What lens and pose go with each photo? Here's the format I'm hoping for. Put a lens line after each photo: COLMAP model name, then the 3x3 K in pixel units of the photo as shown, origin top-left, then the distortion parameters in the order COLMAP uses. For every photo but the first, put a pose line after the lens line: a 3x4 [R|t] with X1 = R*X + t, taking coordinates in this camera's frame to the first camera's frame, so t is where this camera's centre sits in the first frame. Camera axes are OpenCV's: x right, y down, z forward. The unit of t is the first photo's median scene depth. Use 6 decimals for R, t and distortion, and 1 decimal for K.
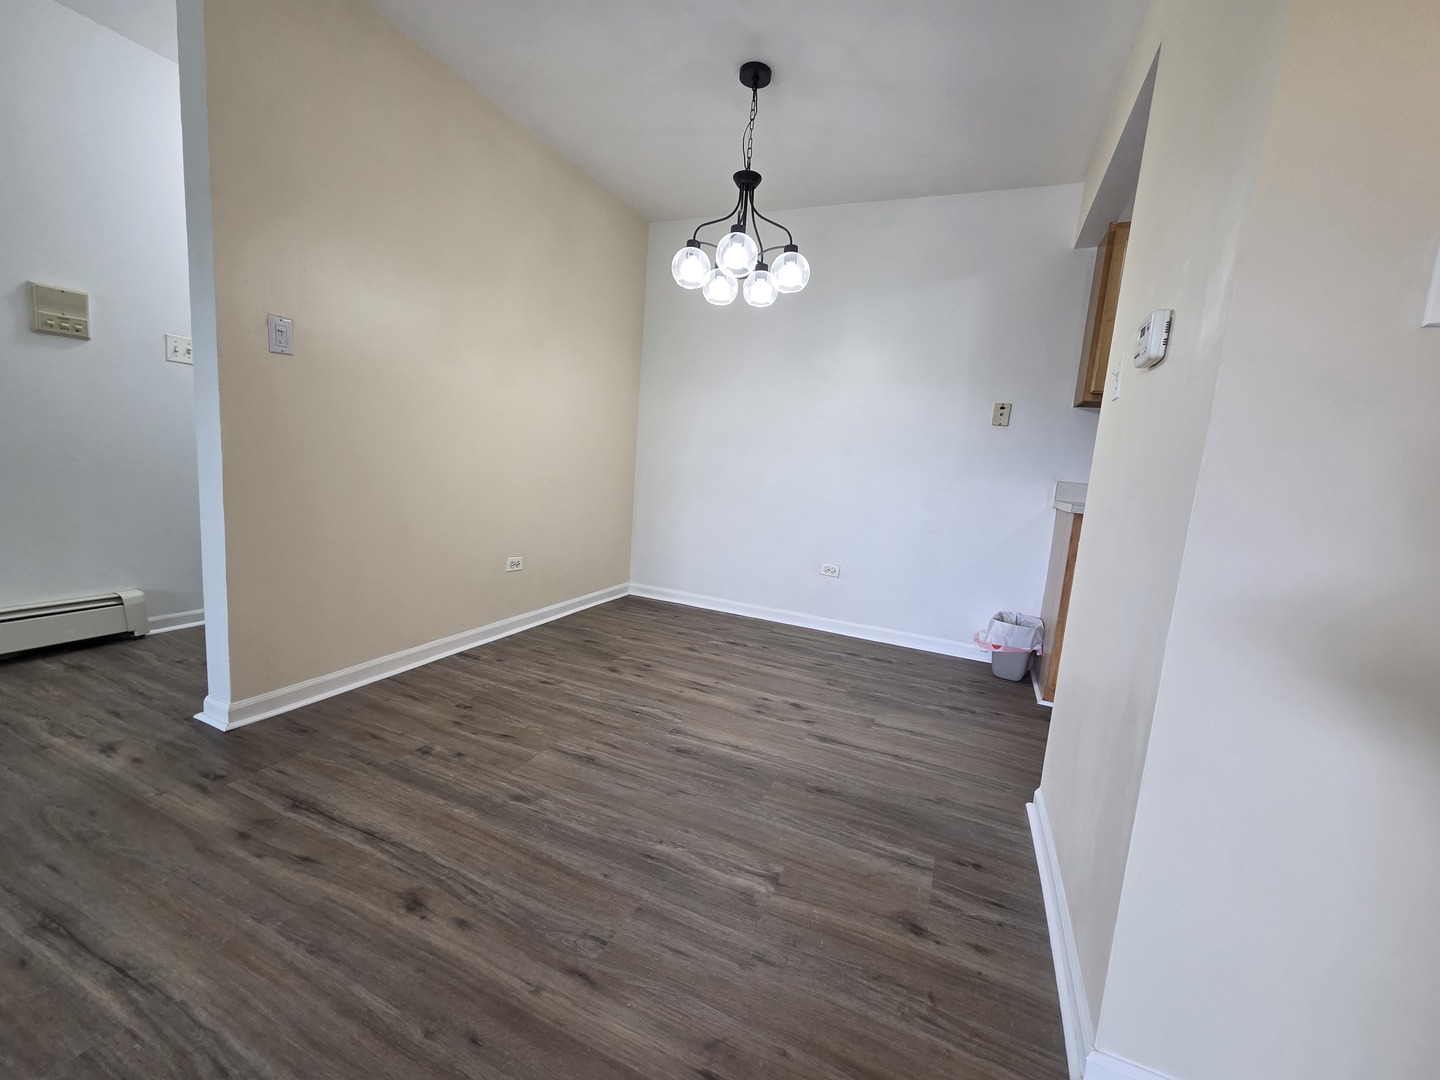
lens RADIAL K [[587.3, 0, 722.4], [0, 587.3, 538.2], [0, 0, 1]] dist [0.003909, -0.000394]
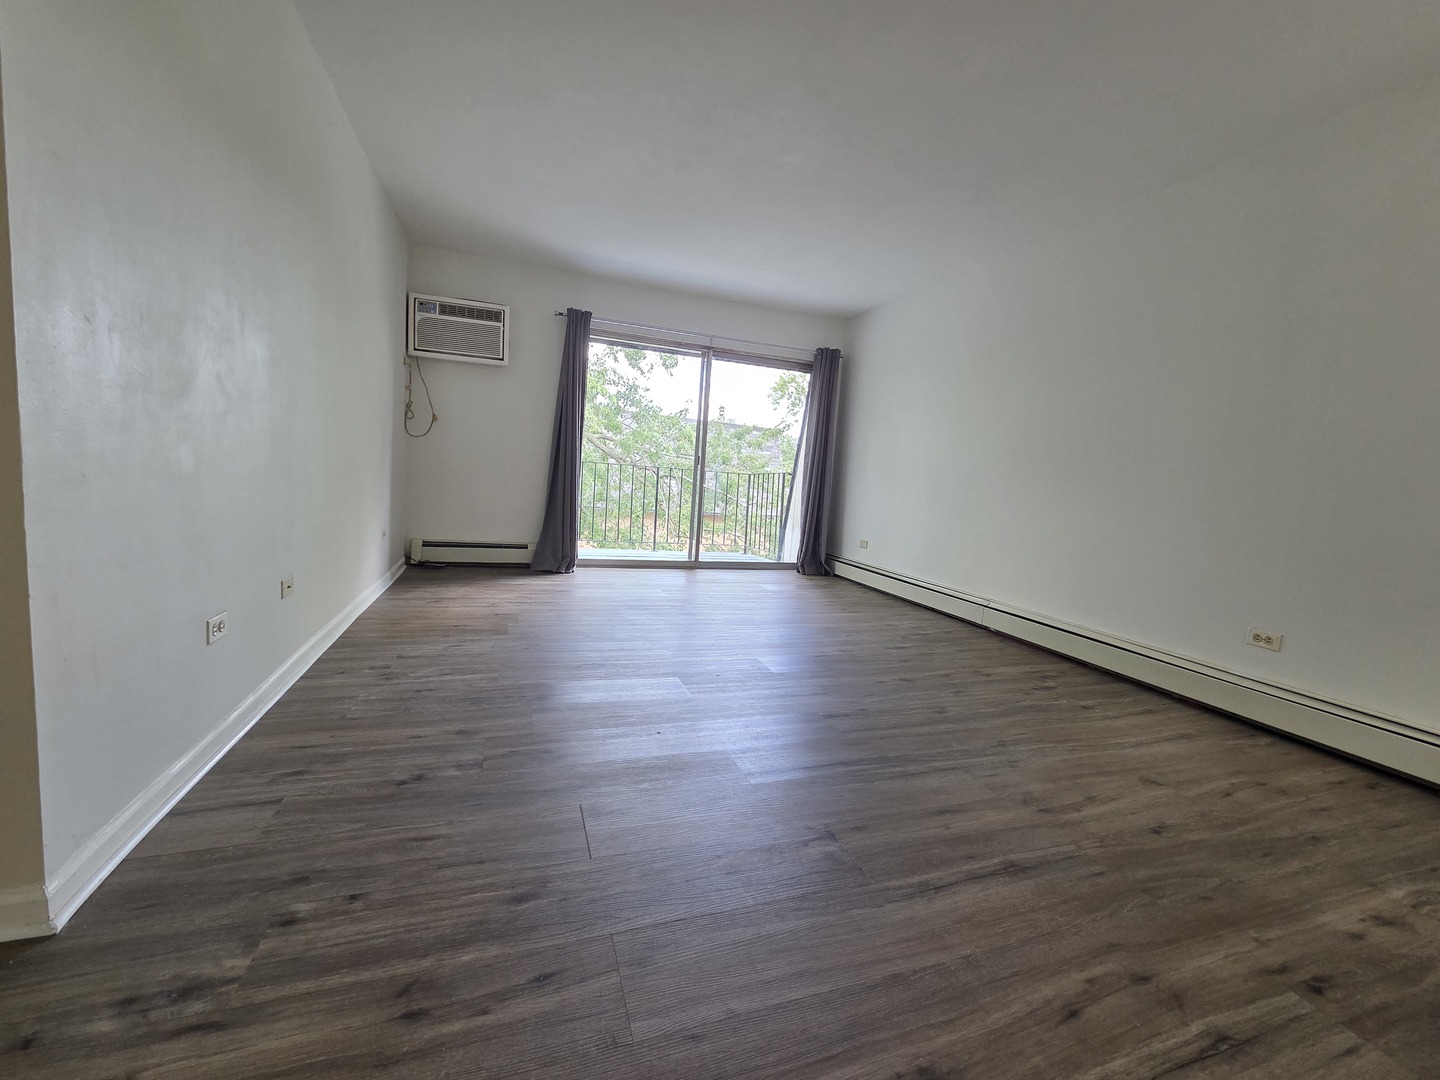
lens RADIAL K [[587.3, 0, 722.4], [0, 587.3, 538.2], [0, 0, 1]] dist [0.003909, -0.000394]
pose [[-0.719824, -0.051352, -0.692254, 0.203072], [-0.216827, 0.963994, 0.153953, -0.079935], [0.659423, 0.260918, -0.705041, 1.183627]]
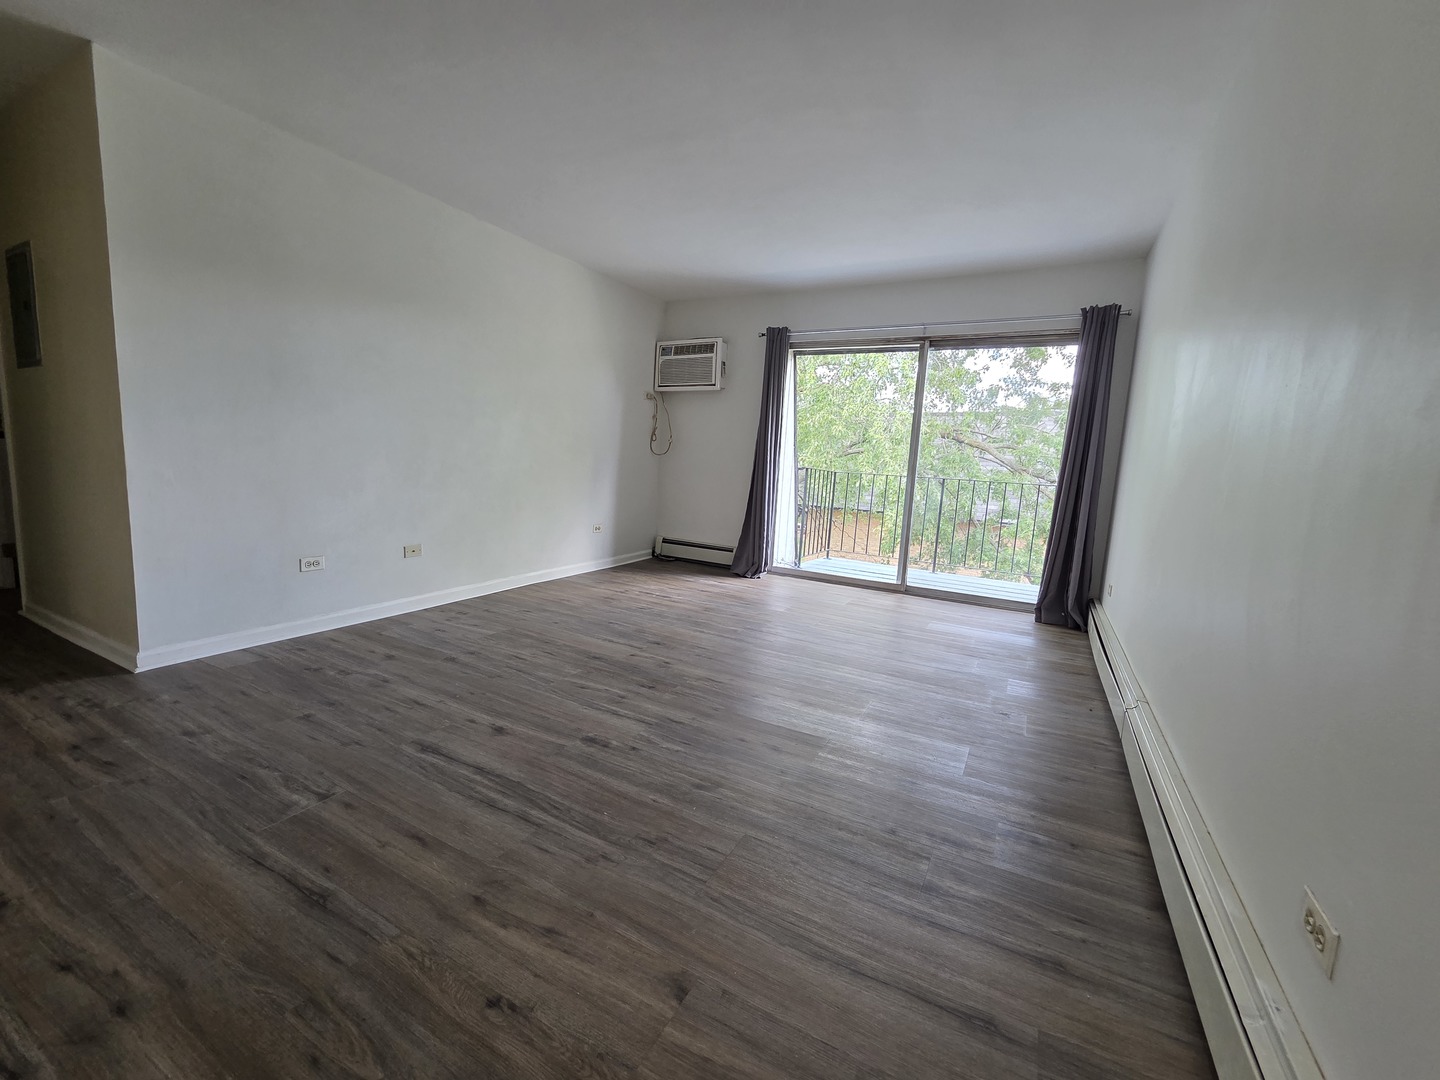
lens RADIAL K [[593.0, 0, 737.6], [0, 593.0, 531.4], [0, 0, 1]] dist [0.003355, -0.001314]
pose [[-0.988769, -0.135971, 0.062033, -1.771432], [-0.115190, 0.957799, 0.263350, -0.410013], [-0.095223, 0.253247, -0.962704, 1.711710]]
